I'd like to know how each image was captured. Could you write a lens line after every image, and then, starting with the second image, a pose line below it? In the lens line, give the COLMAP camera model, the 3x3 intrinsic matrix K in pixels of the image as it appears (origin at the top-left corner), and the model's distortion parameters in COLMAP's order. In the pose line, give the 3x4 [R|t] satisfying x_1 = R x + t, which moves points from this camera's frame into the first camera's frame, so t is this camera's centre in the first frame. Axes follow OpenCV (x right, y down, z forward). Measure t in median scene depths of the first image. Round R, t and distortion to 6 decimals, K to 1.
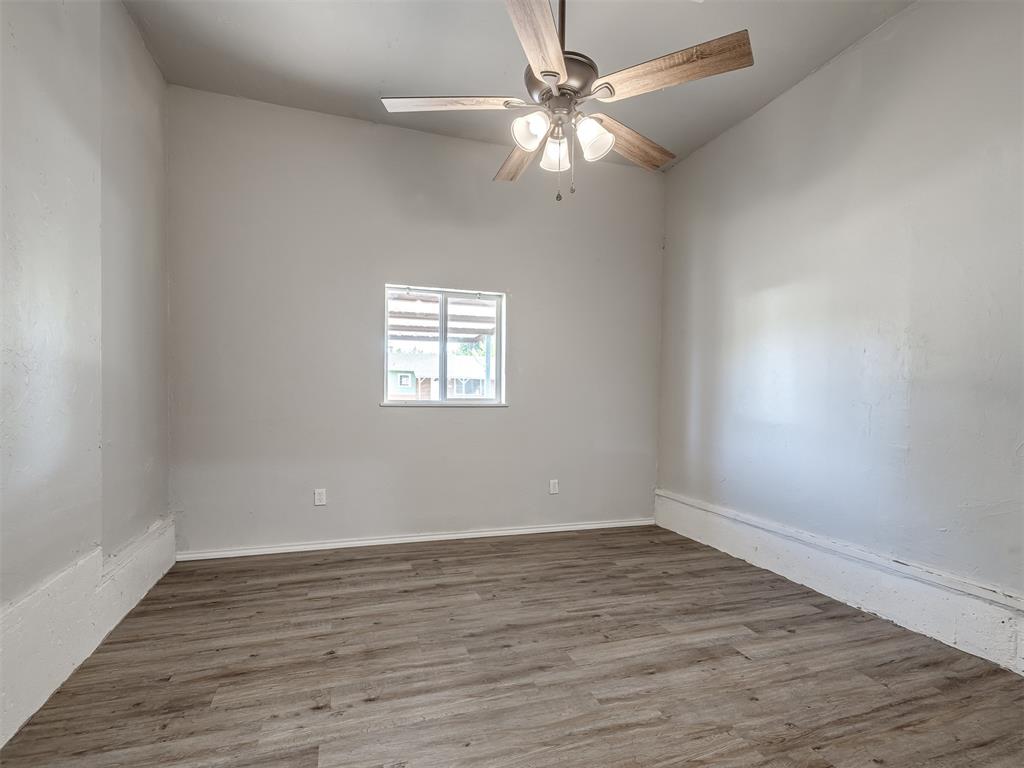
lens RADIAL K [[473.3, 0, 507.1], [0, 473.3, 396.1], [0, 0, 1]] dist [-0.001461, 0.000311]
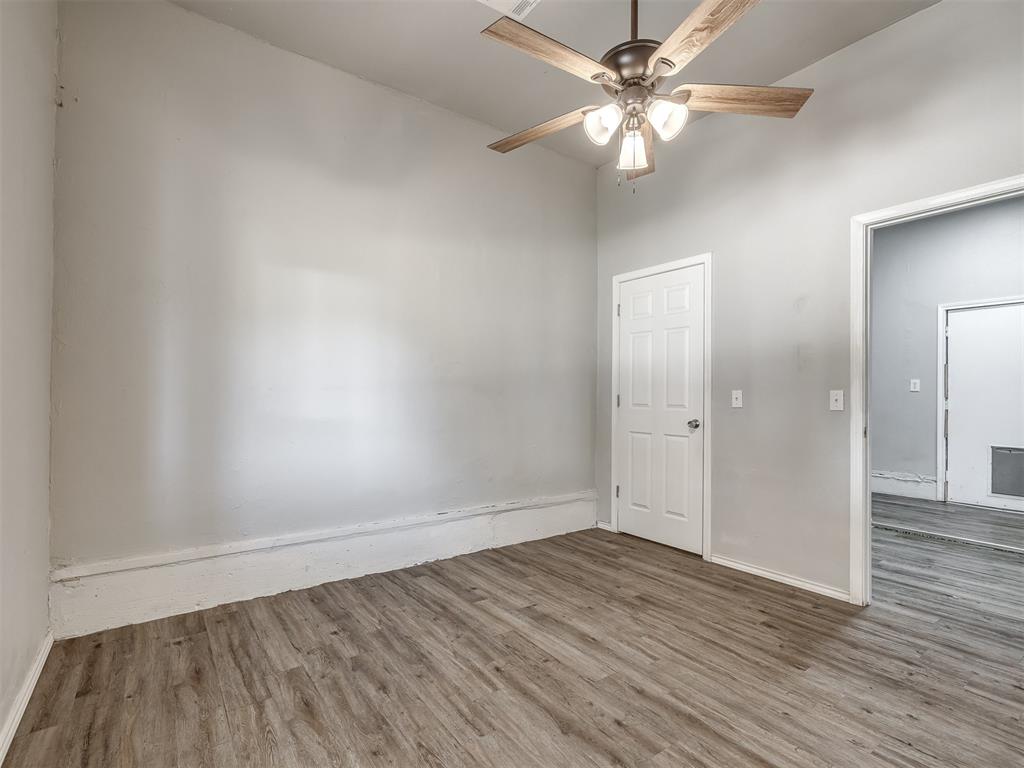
lens RADIAL K [[510.7, 0, 527.1], [0, 510.7, 385.2], [0, 0, 1]] dist [-0.001946, 0.000179]
pose [[-0.305936, 0.001879, 0.952050, -0.726749], [-0.011569, 0.999917, -0.005691, -0.015176], [-0.951982, -0.012755, -0.305889, 1.365193]]
